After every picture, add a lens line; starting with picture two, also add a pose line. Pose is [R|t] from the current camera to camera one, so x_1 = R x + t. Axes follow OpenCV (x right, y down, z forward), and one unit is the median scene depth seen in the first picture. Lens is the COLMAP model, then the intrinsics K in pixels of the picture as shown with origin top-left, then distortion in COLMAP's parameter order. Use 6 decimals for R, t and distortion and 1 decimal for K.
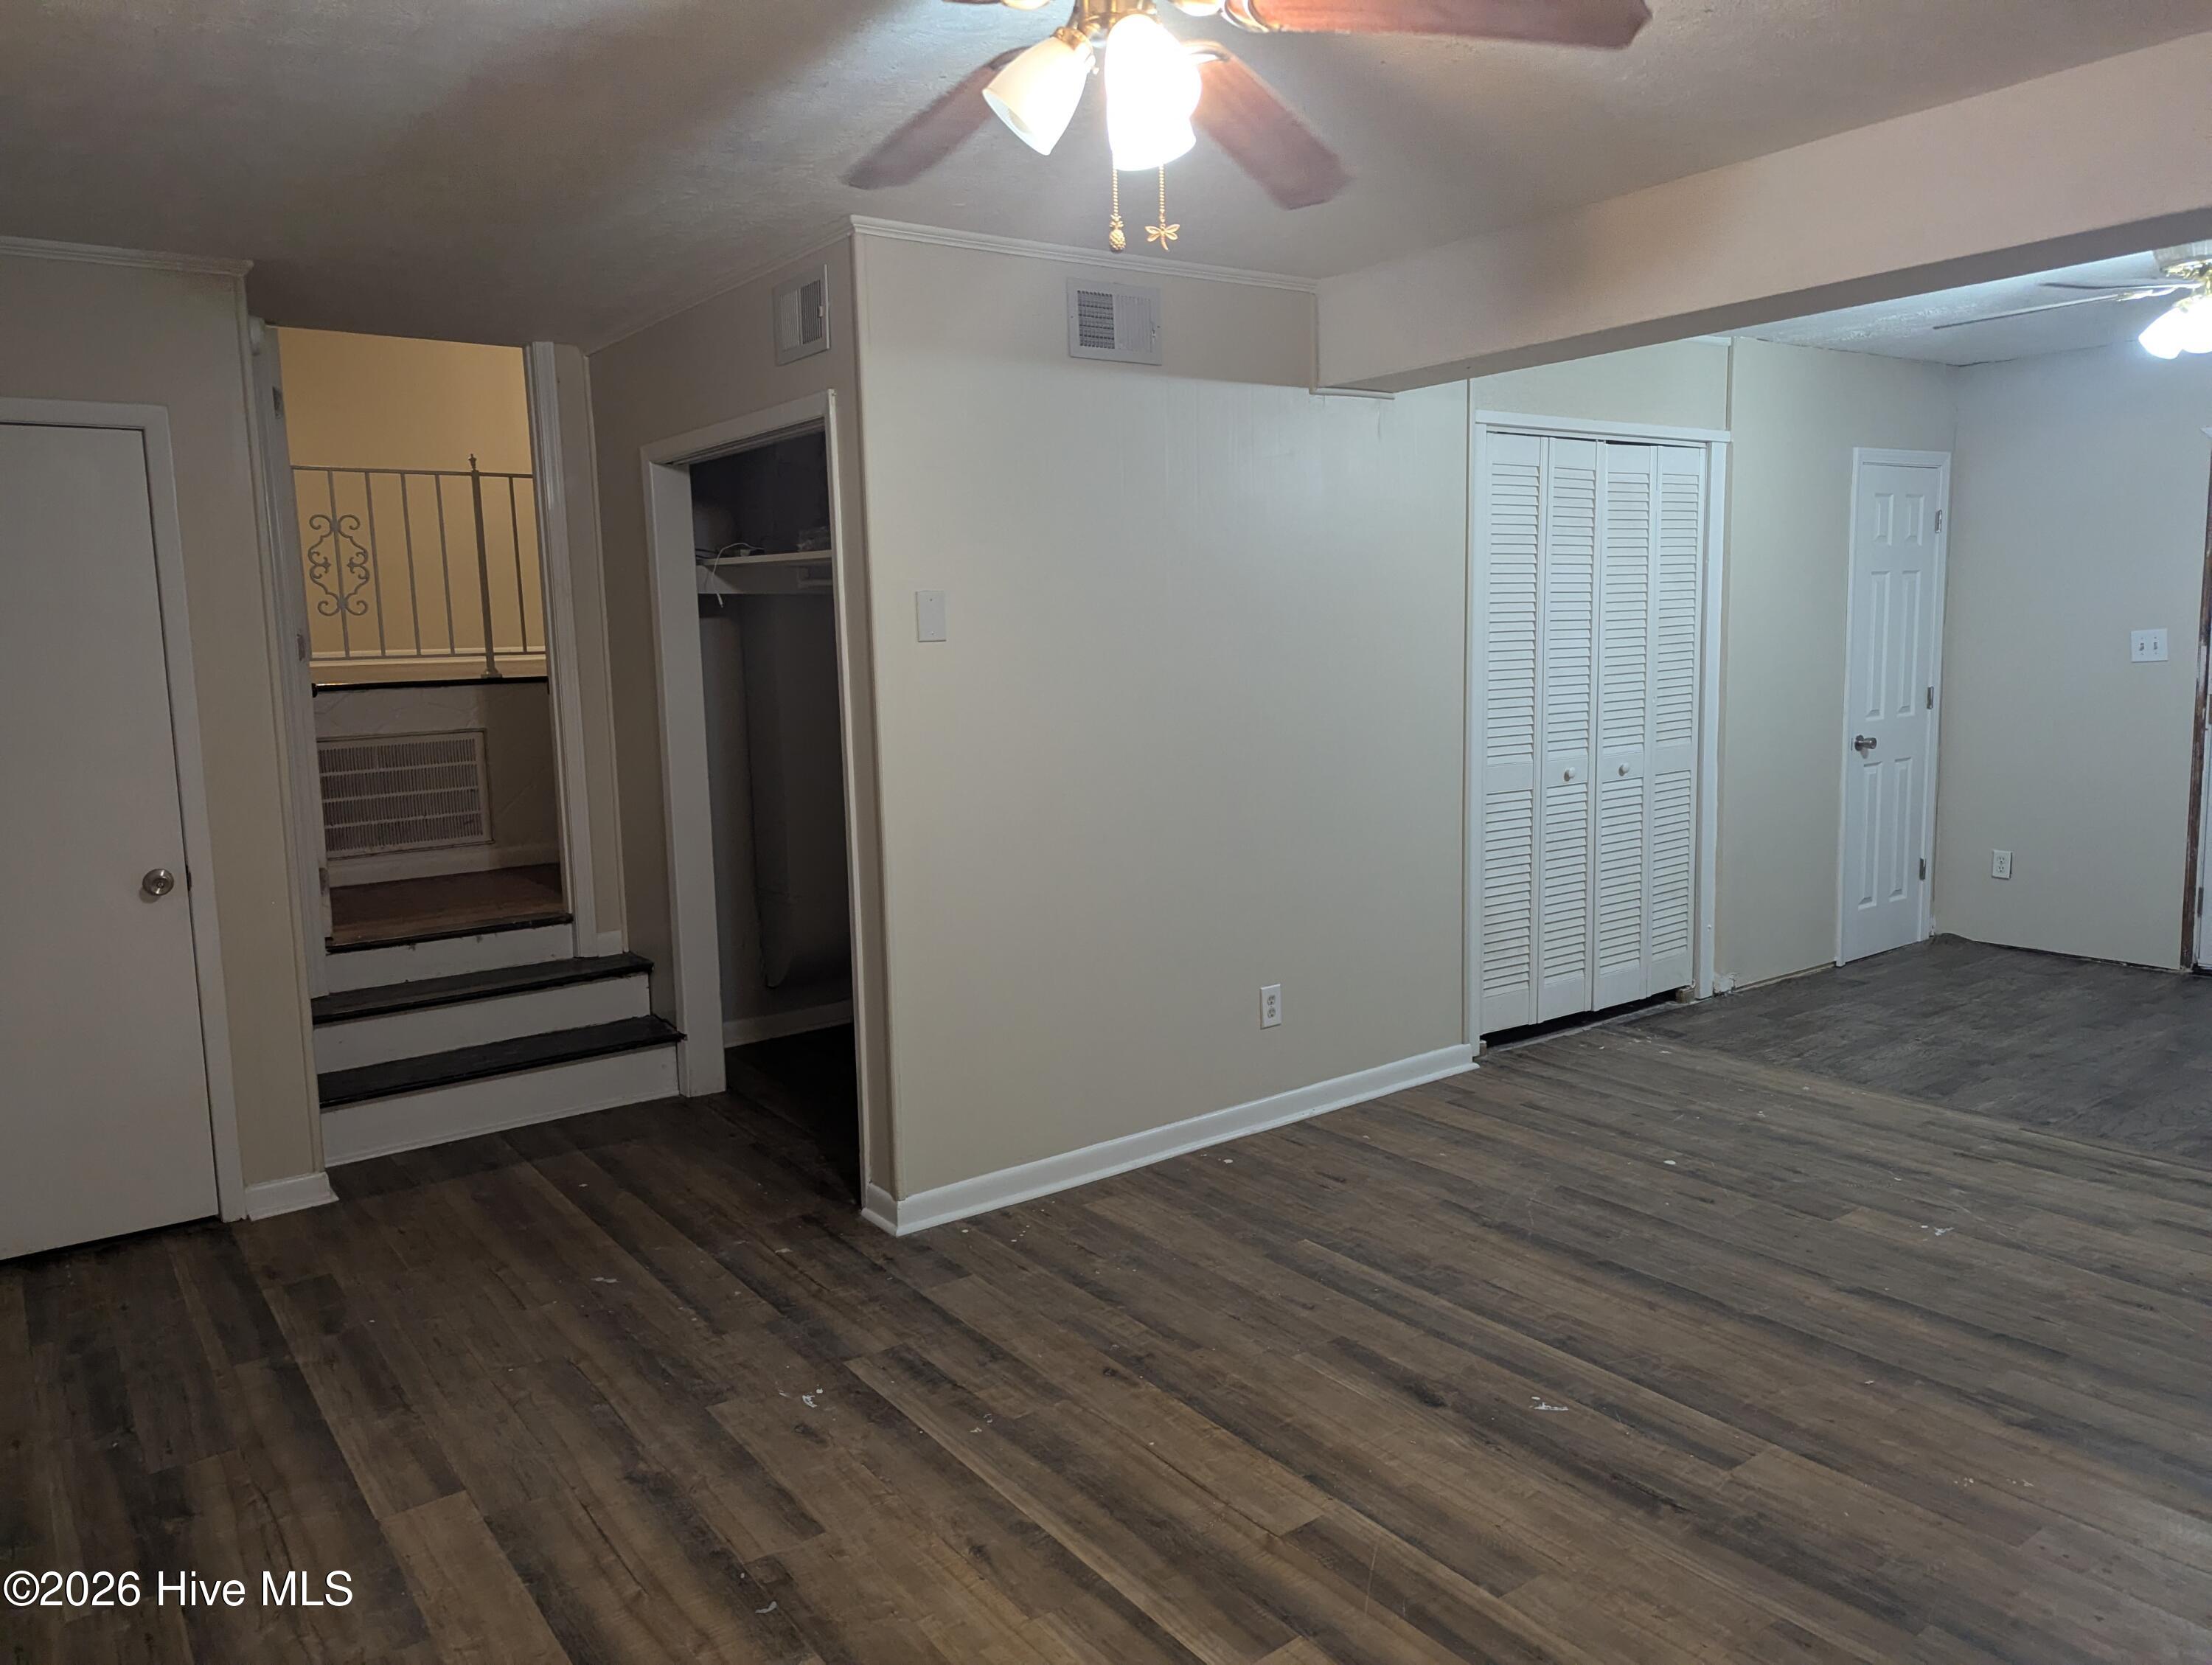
lens RADIAL K [[1548.9, 0, 1087.6], [0, 1548.9, 812.2], [0, 0, 1]] dist [0.068992, -0.065570]
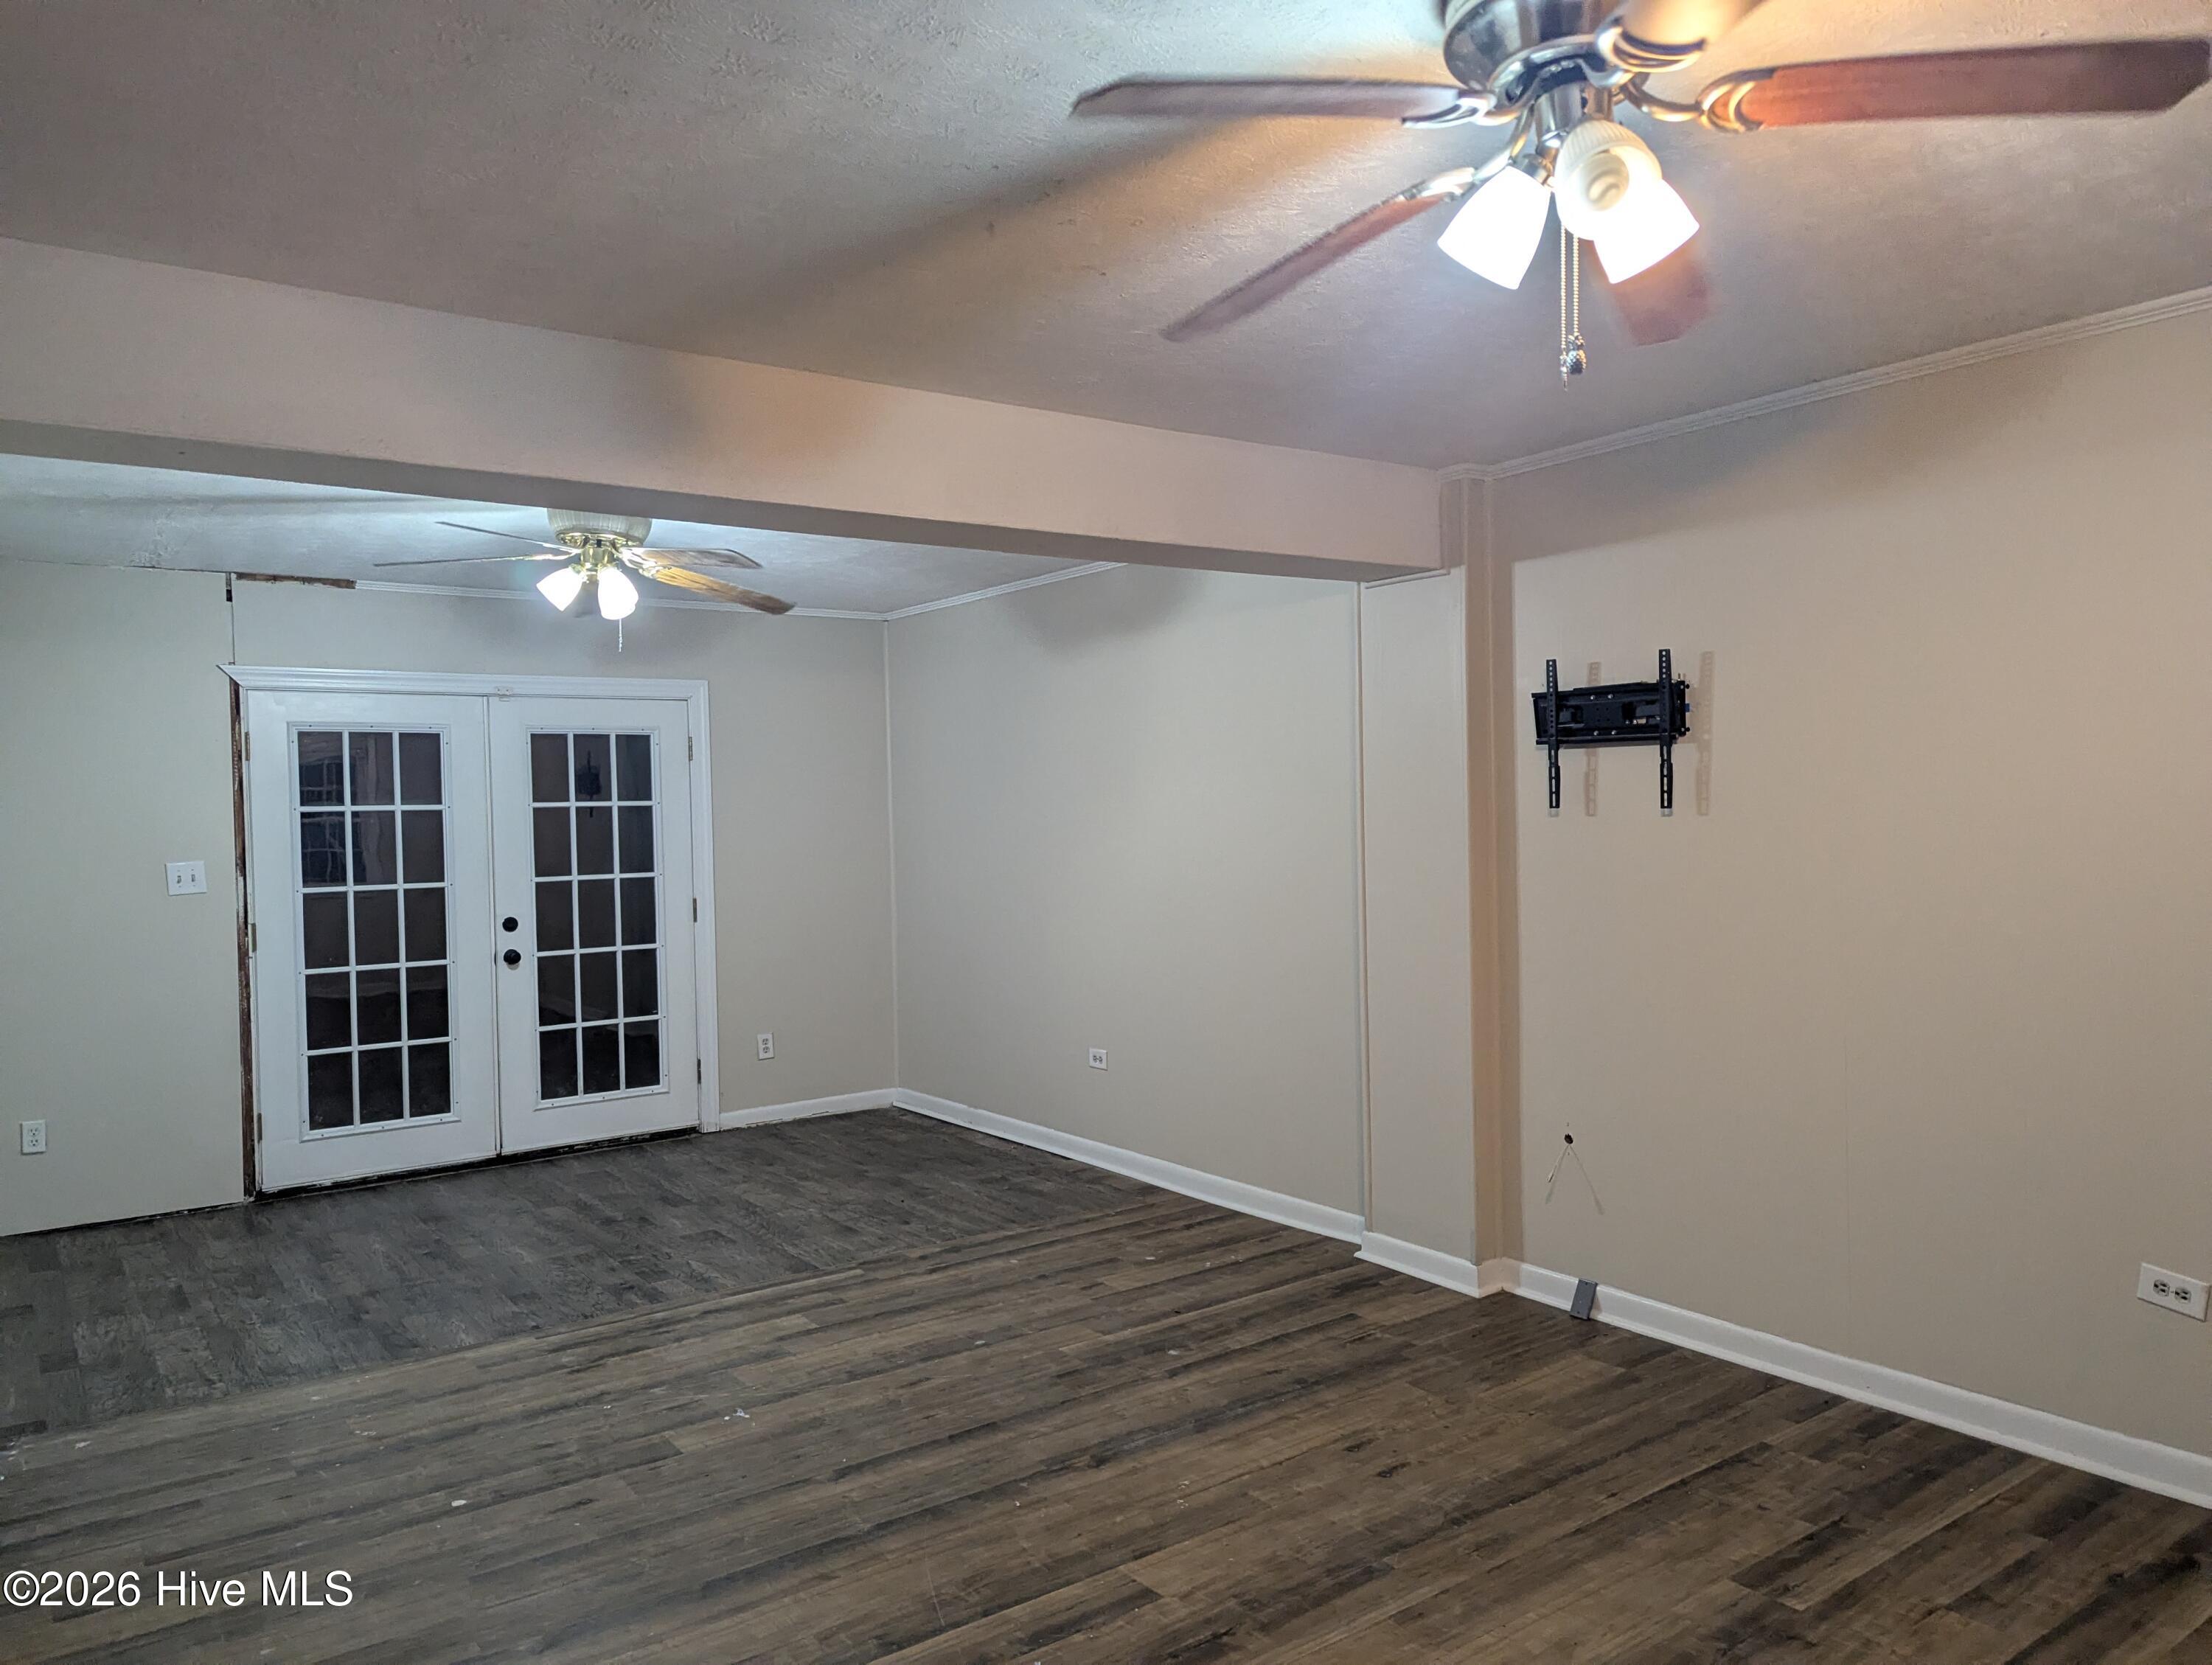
lens RADIAL K [[1548.9, 0, 1086.5], [0, 1548.9, 837.3], [0, 0, 1]] dist [0.068992, -0.065570]
pose [[0.005662, 0.011906, 0.999913, -0.530285], [0.142978, 0.989646, -0.012593, -0.068530], [-0.989710, 0.143037, 0.003901, 0.778657]]
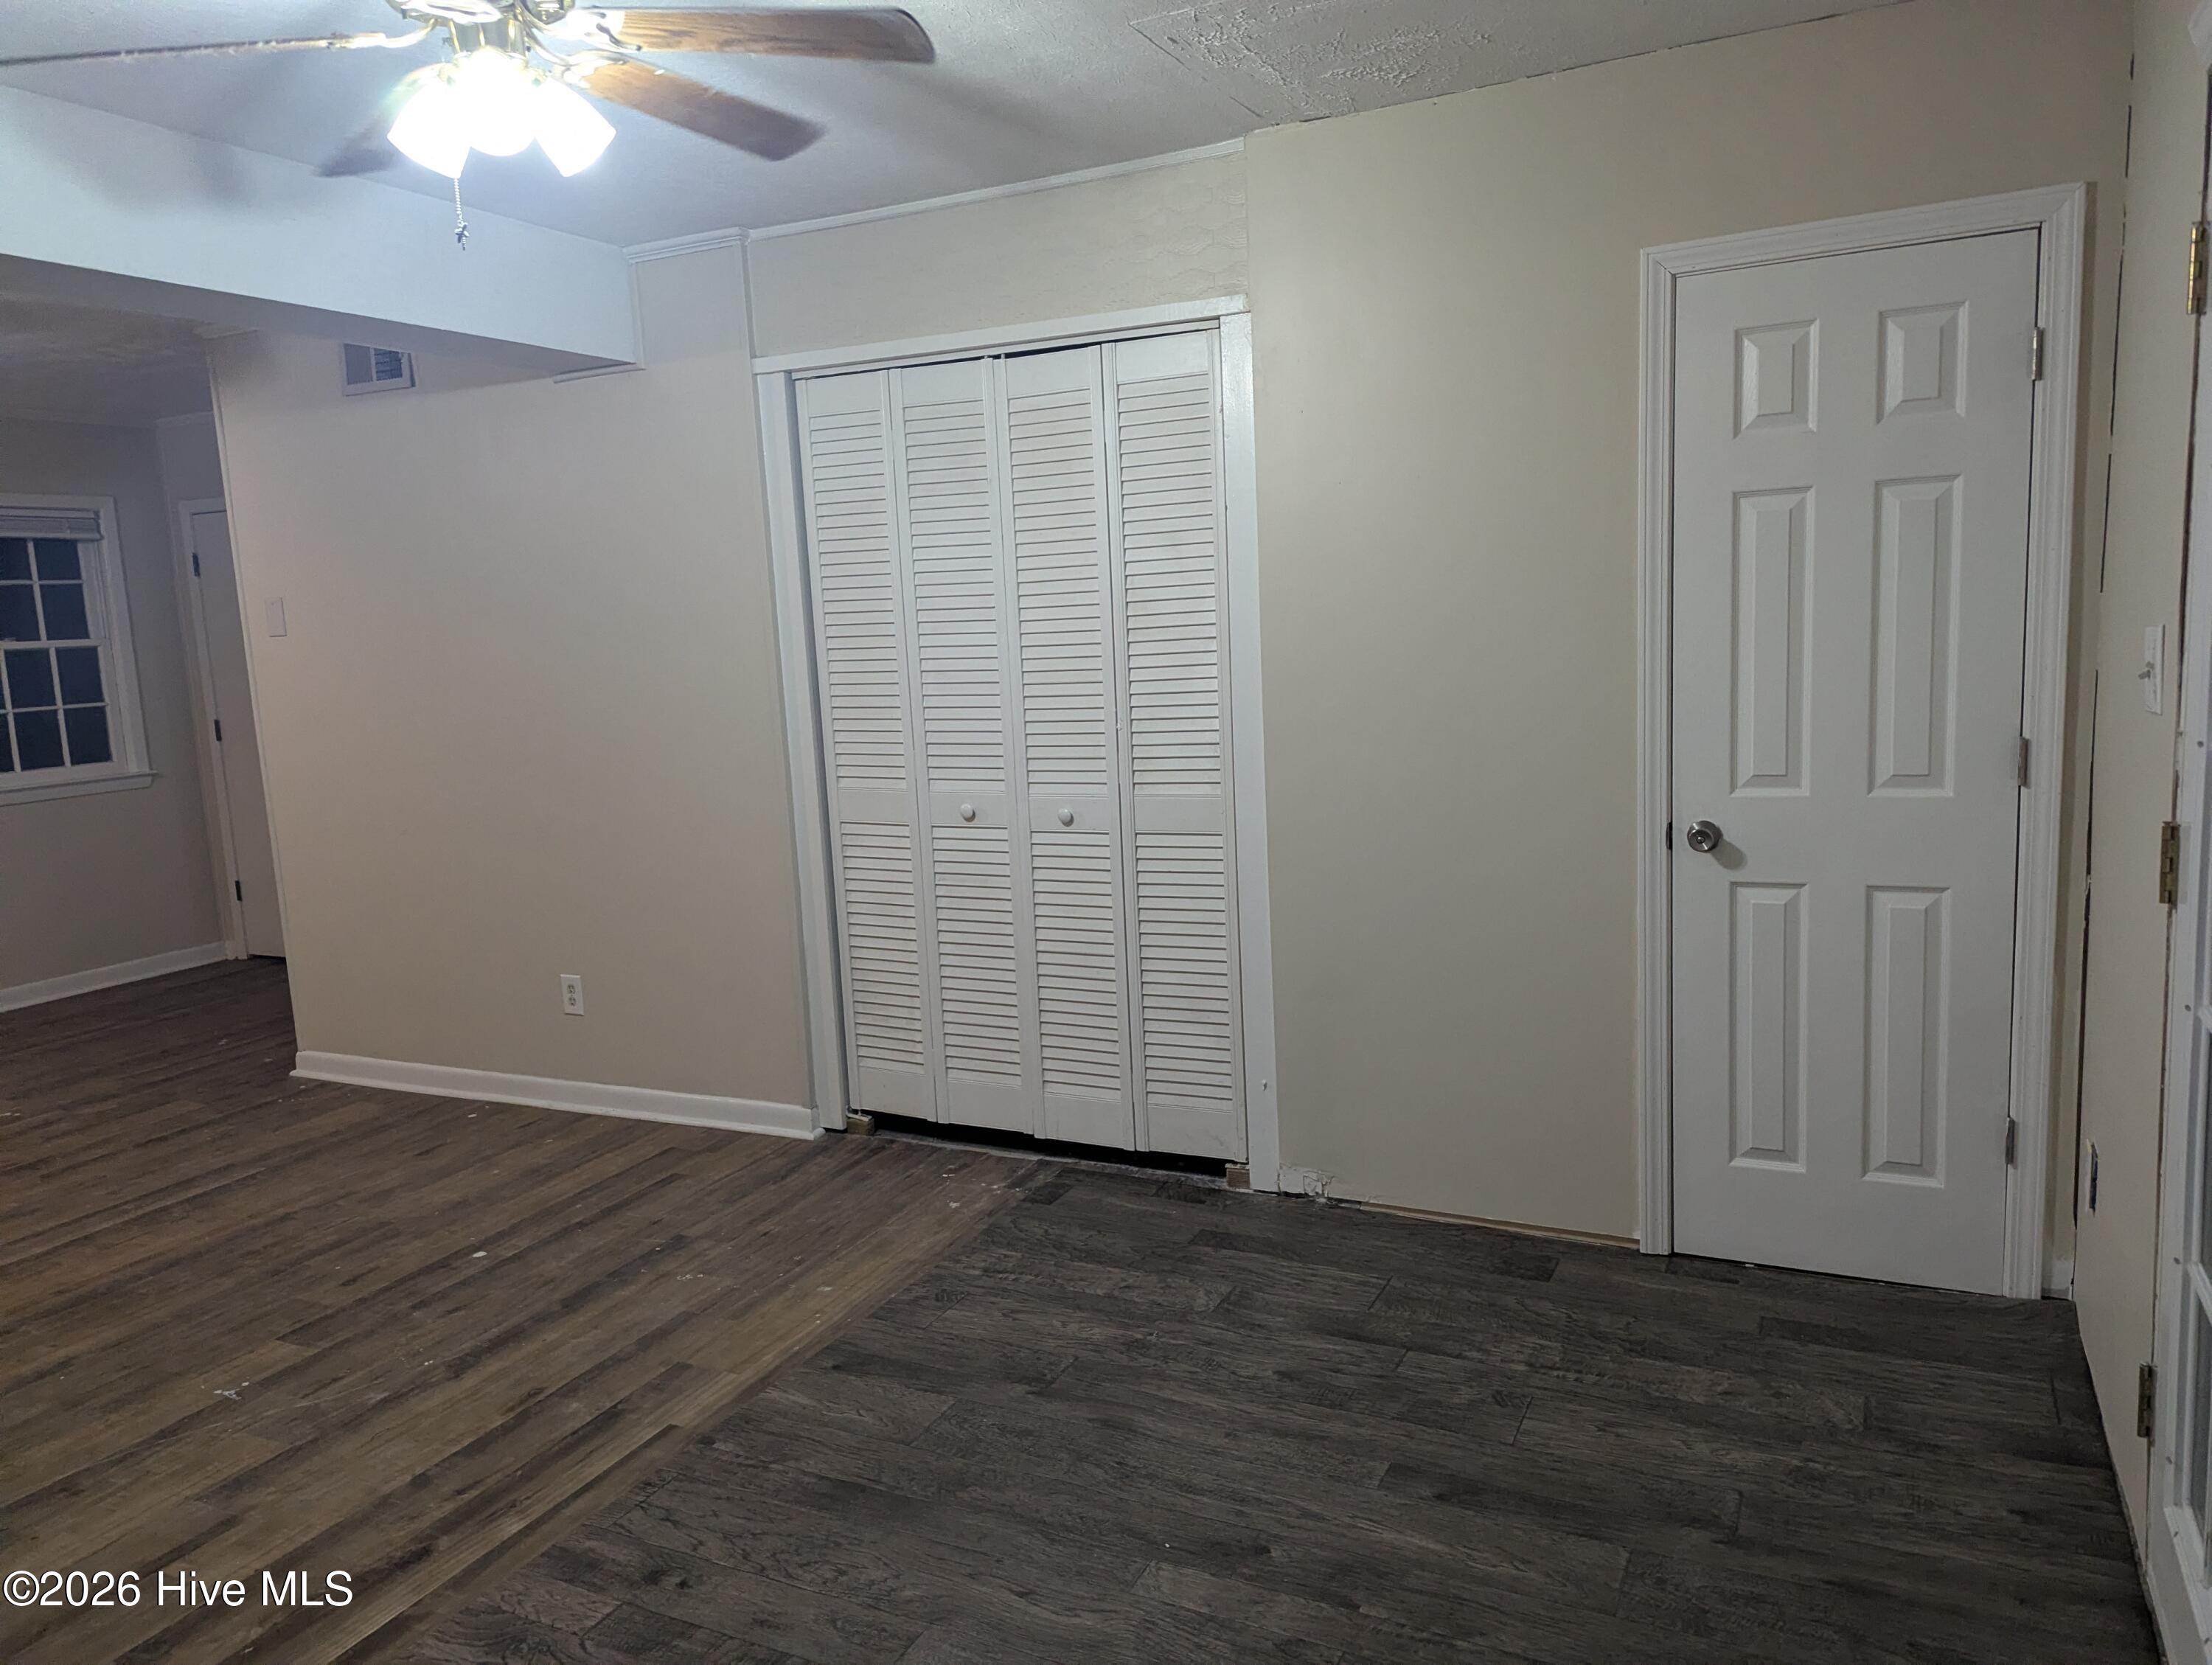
lens RADIAL K [[1548.9, 0, 1097.4], [0, 1548.9, 833.9], [0, 0, 1]] dist [0.068992, -0.065570]
pose [[0.467552, 0.133934, -0.873760, 1.554045], [-0.075105, 0.990900, 0.111701, -0.160692], [0.880769, 0.013398, 0.473356, 1.092352]]
